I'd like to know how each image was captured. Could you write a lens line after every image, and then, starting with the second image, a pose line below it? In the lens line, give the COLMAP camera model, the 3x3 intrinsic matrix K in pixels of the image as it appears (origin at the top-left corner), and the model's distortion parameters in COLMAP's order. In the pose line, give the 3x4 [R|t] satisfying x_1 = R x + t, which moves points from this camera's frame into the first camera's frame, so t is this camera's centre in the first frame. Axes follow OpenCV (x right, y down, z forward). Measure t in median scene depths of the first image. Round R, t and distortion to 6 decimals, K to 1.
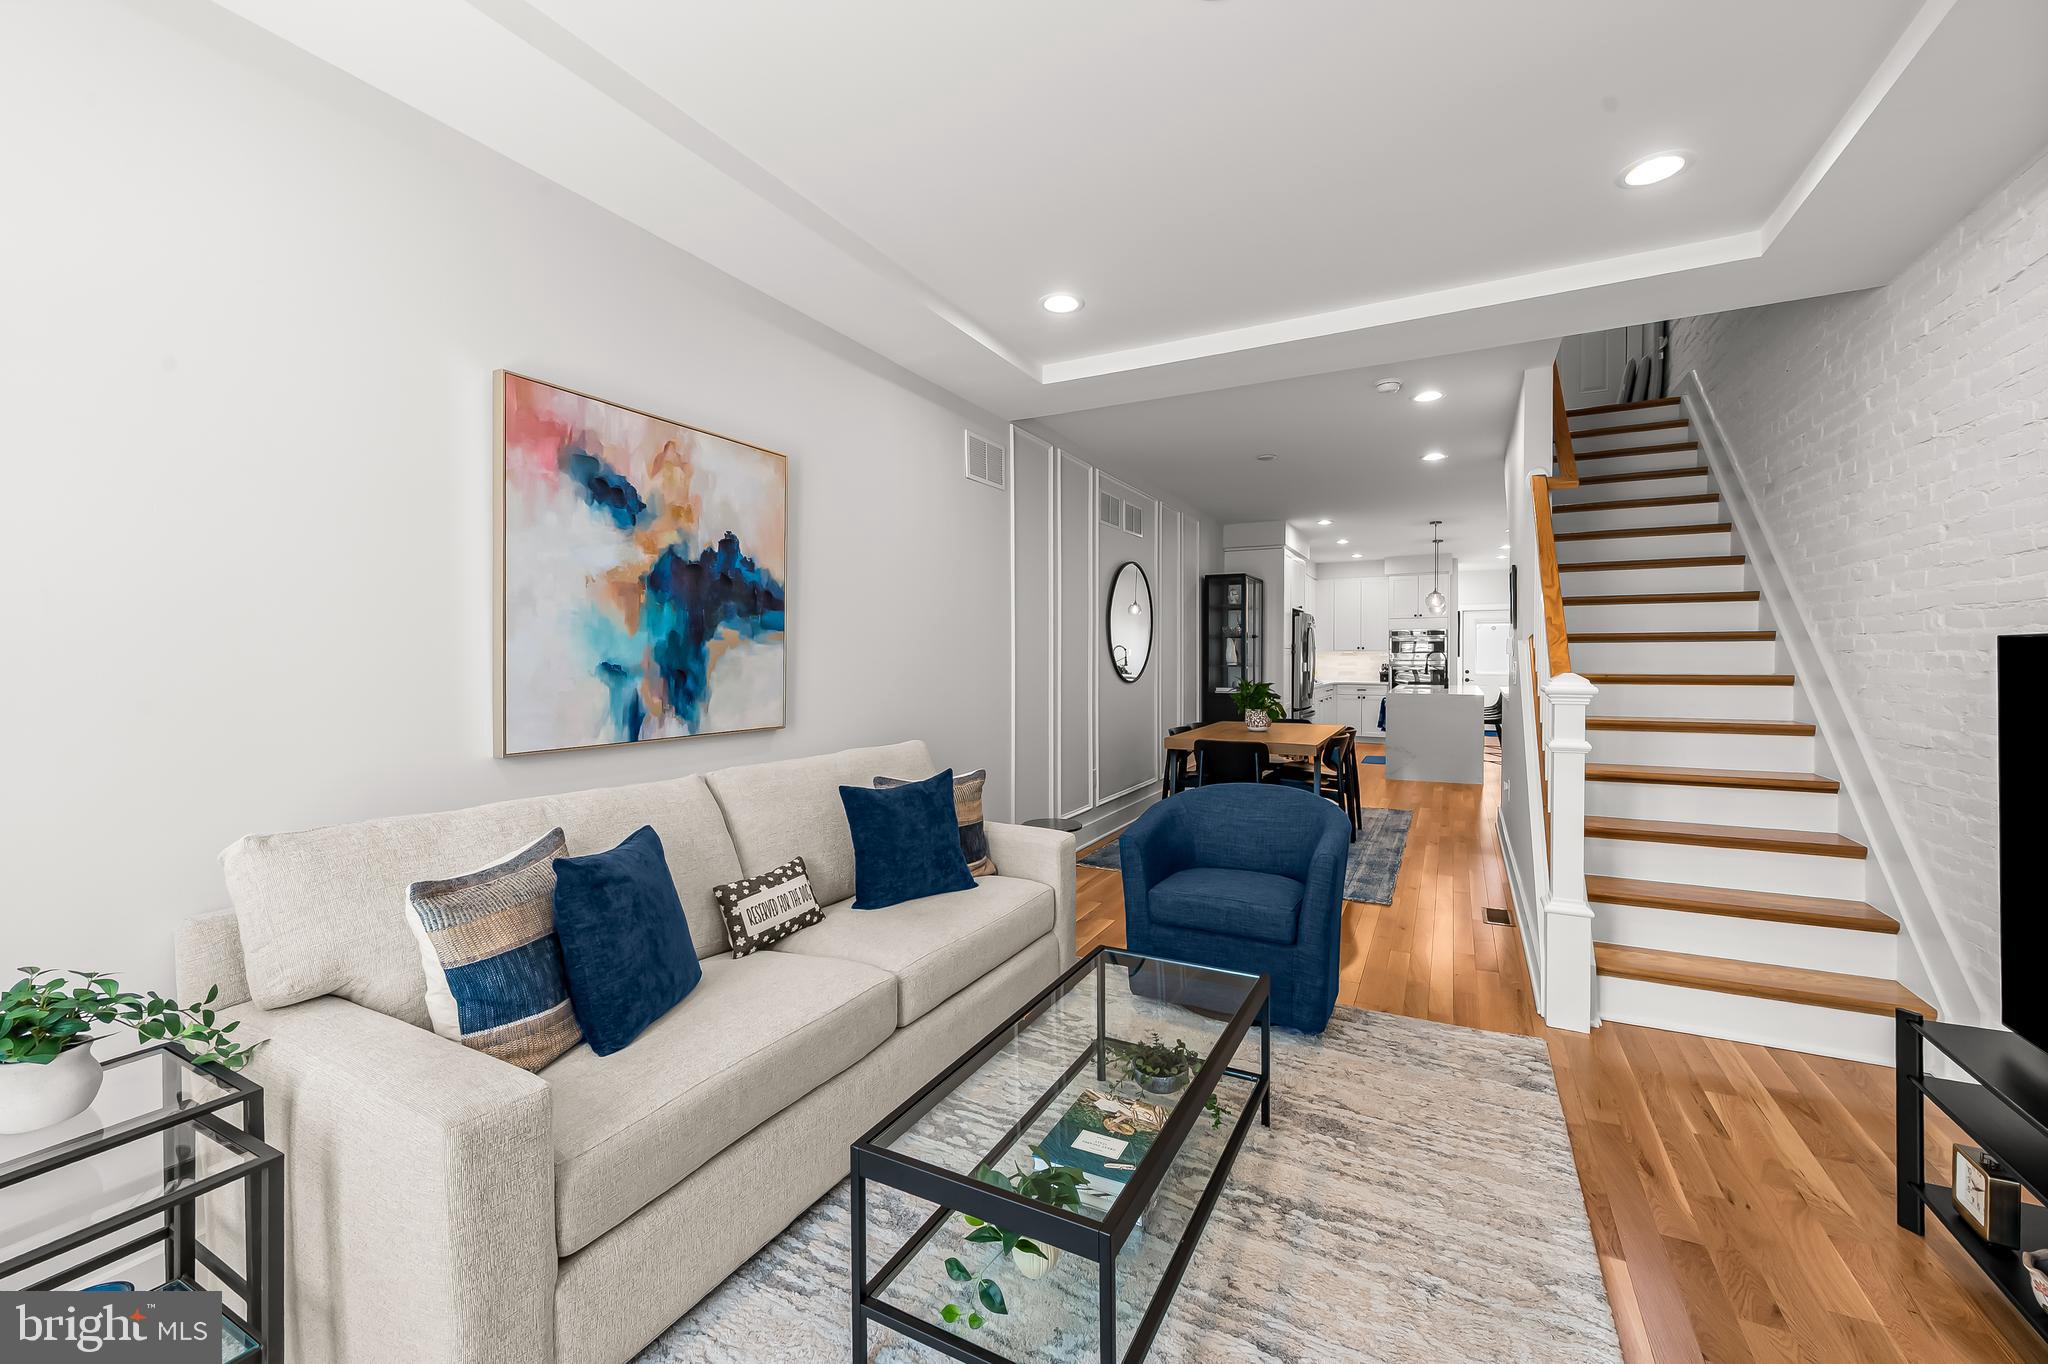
lens RADIAL K [[826.4, 0, 1029.7], [0, 826.4, 644.9], [0, 0, 1]] dist [0.005072, -0.000887]
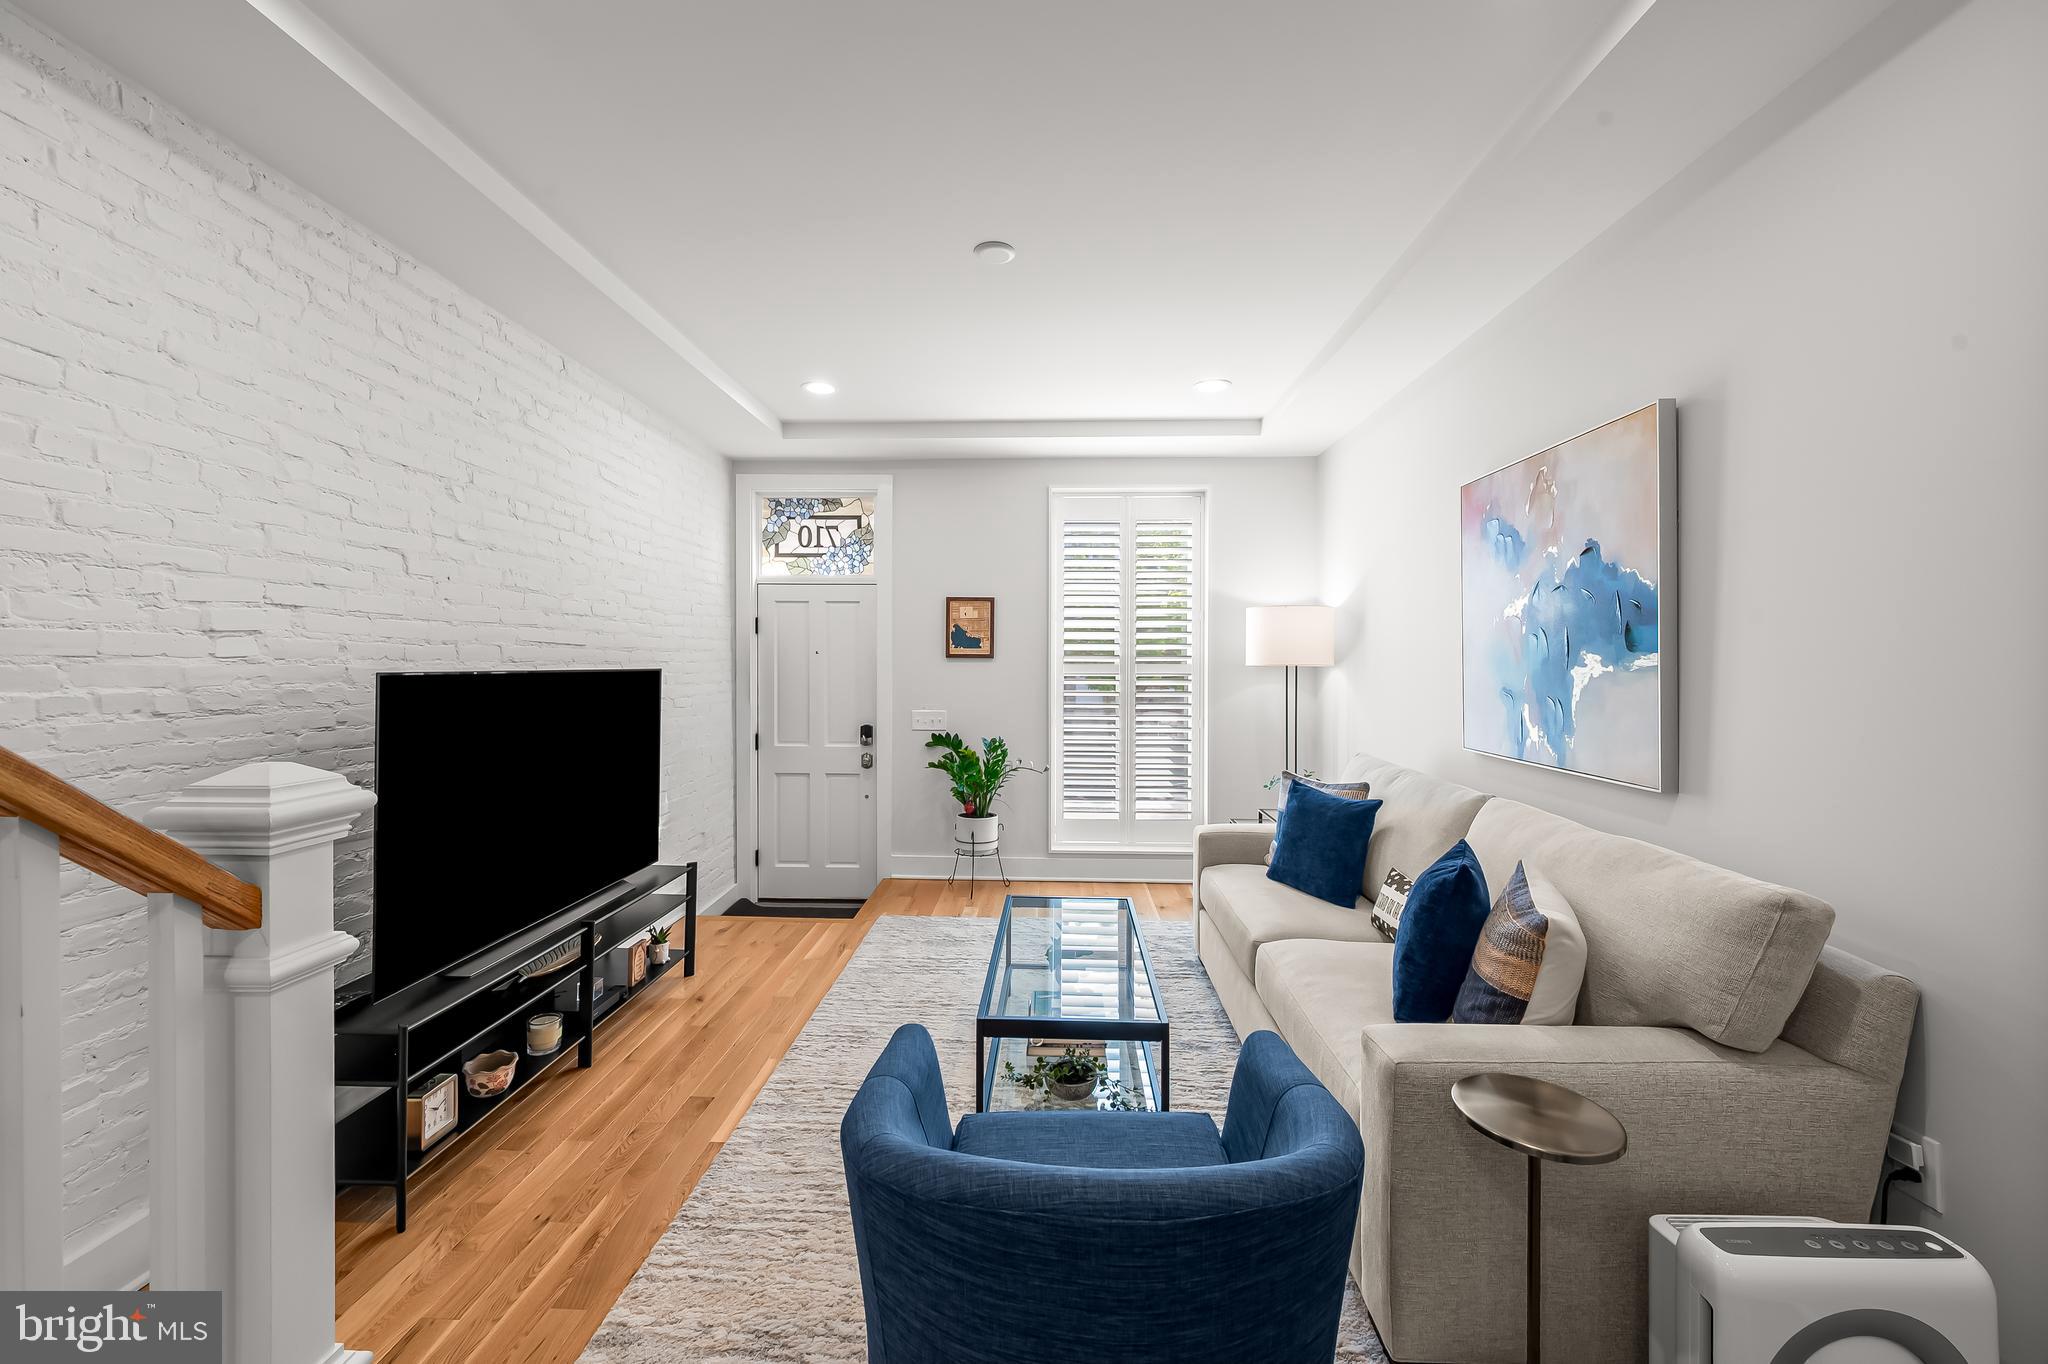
lens RADIAL K [[813.6, 0, 1027.3], [0, 813.6, 670.4], [0, 0, 1]] dist [0.009489, -0.000145]
pose [[-0.902939, -0.003786, -0.429753, 0.174533], [-0.004006, 0.999992, -0.000395, 0.000201], [0.429751, 0.001365, -0.902946, 0.508573]]
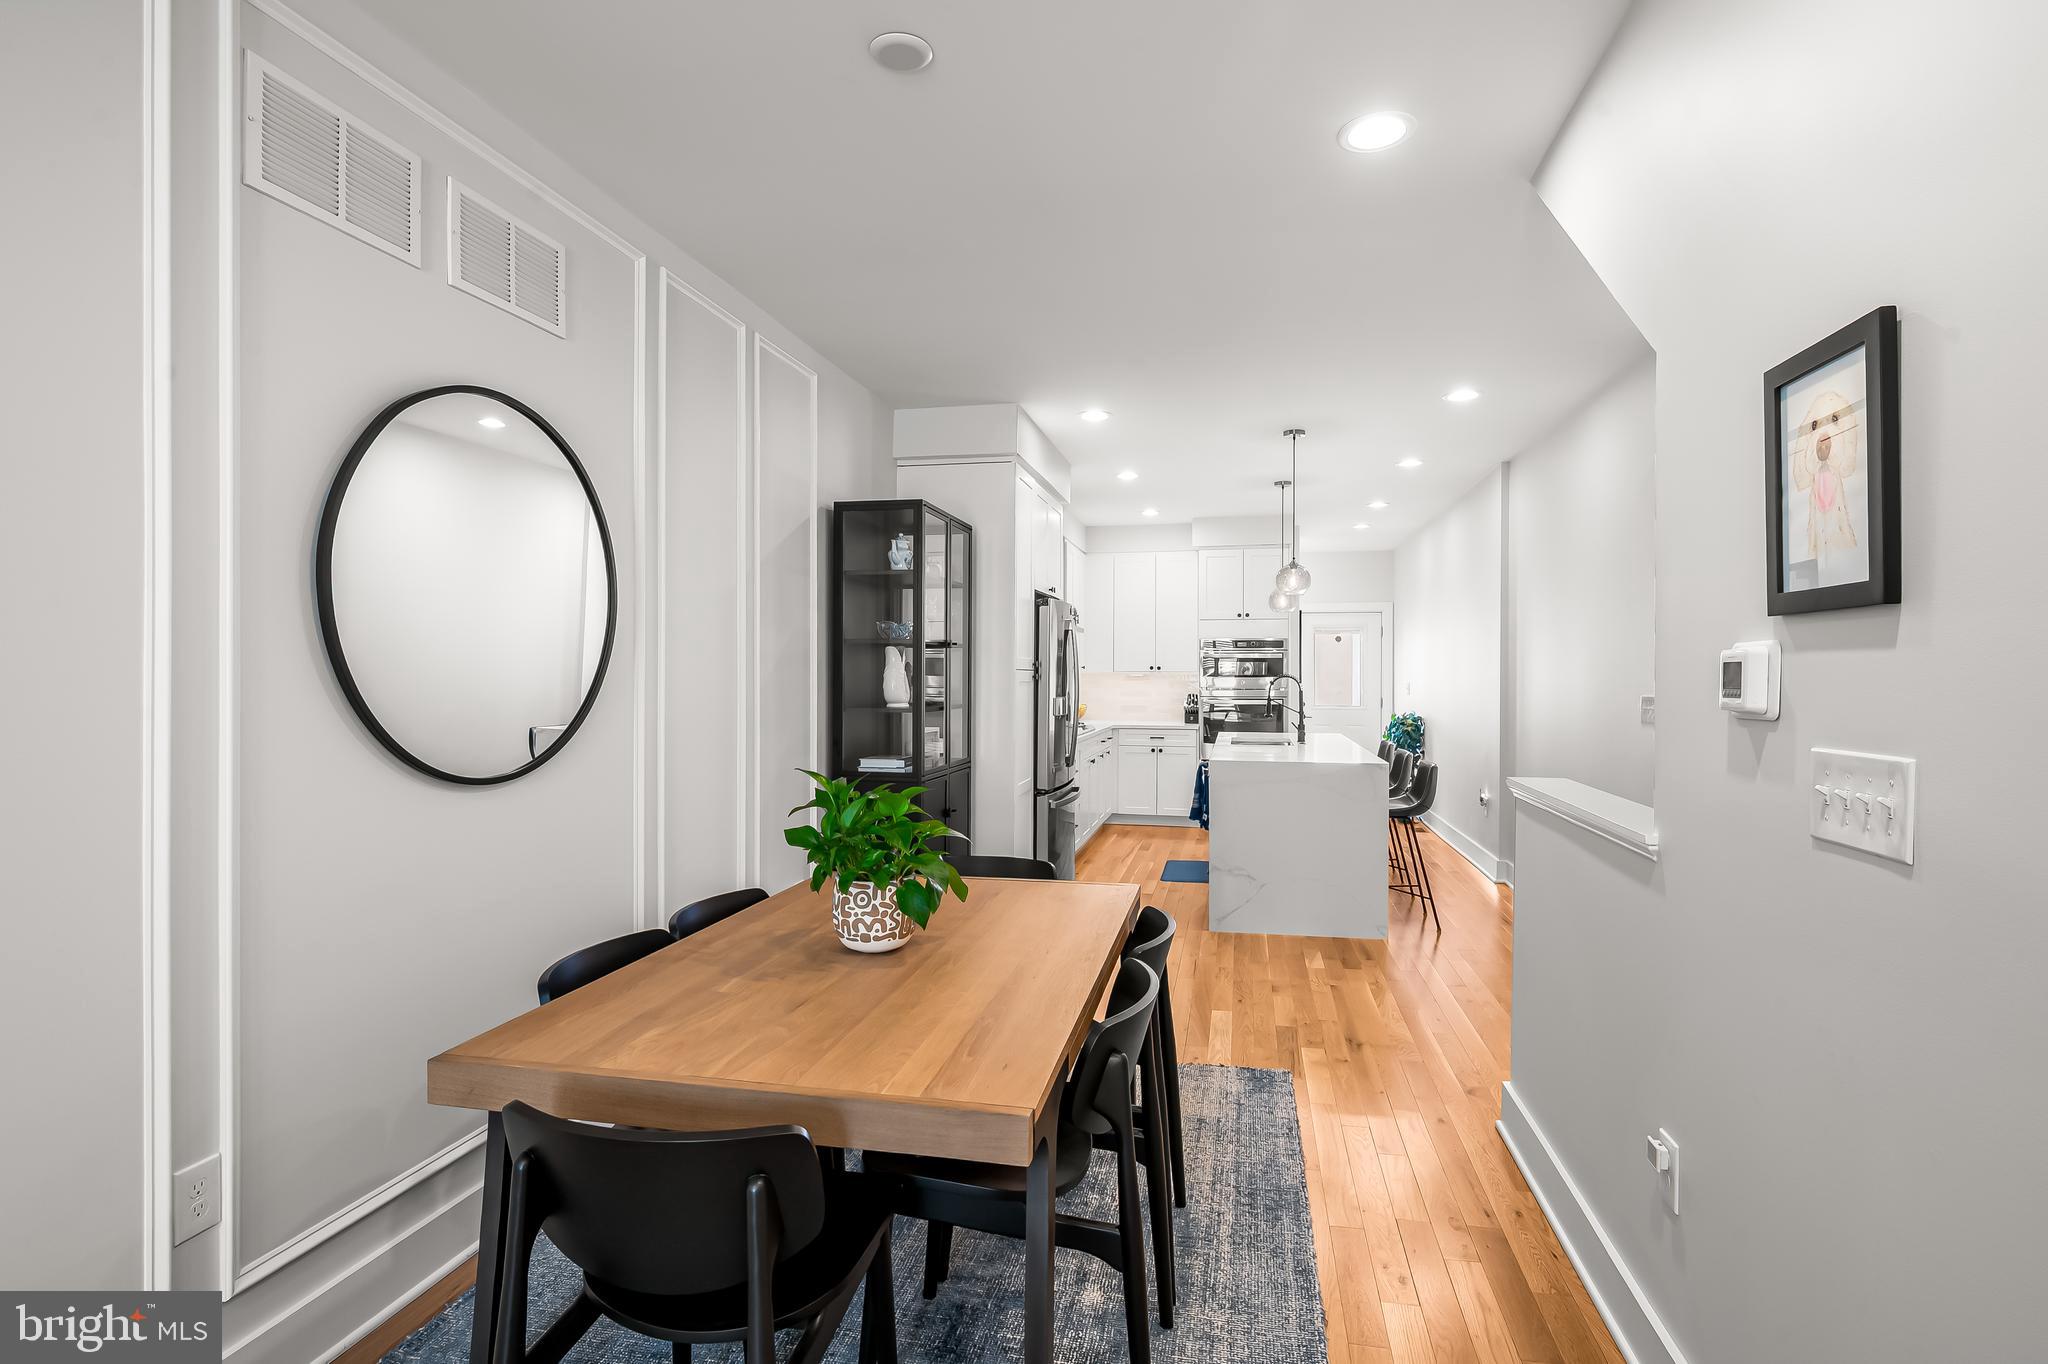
lens RADIAL K [[1027.2, 0, 1024.0], [0, 1027.2, 682.0], [0, 0, 1]] dist [0.002145, 0.000079]
pose [[0.965402, -0.005618, 0.260705, 0.160431], [0.000956, 0.999837, 0.018008, -0.000010], [-0.260763, -0.017136, 0.965251, 0.430991]]
